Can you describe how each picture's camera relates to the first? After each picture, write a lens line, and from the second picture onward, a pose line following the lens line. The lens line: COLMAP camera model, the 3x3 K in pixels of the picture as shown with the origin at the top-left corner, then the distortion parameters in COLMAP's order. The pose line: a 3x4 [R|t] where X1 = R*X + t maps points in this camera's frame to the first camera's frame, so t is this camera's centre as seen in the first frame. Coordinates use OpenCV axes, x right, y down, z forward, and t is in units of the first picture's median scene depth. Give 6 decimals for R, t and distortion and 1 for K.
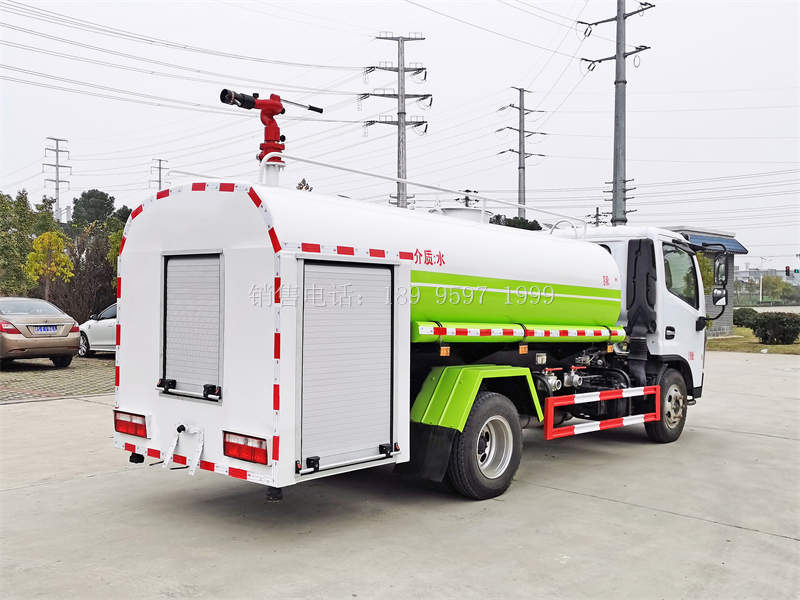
lens RADIAL K [[939.7, 0, 400.0], [0, 939.7, 300.0], [0, 0, 1]] dist [0.043025, -0.044241]
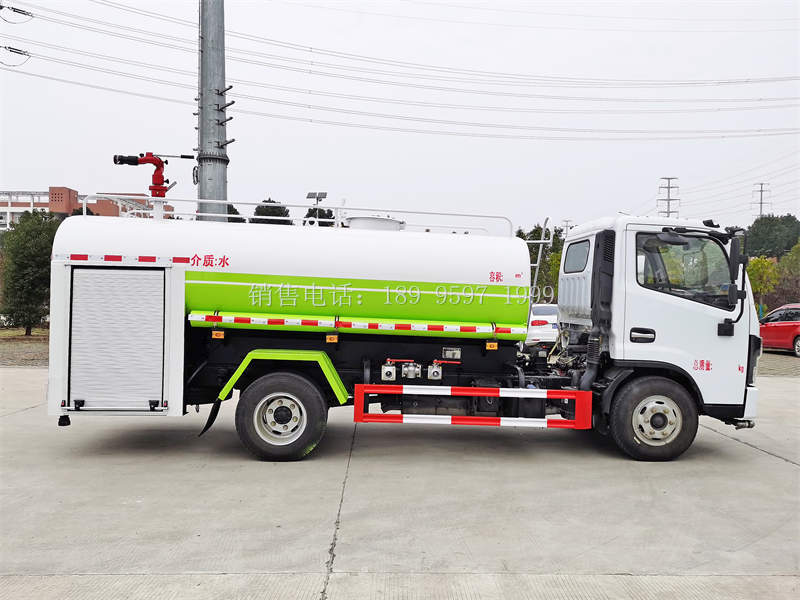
lens RADIAL K [[765.1, 0, 400.0], [0, 765.1, 300.0], [0, 0, 1]] dist [0.050836, -0.010413]
pose [[0.641560, -0.003118, -0.767067, 0.981325], [-0.009488, 0.999883, -0.012000, 0.017927], [0.767014, 0.014977, 0.641455, 0.520407]]
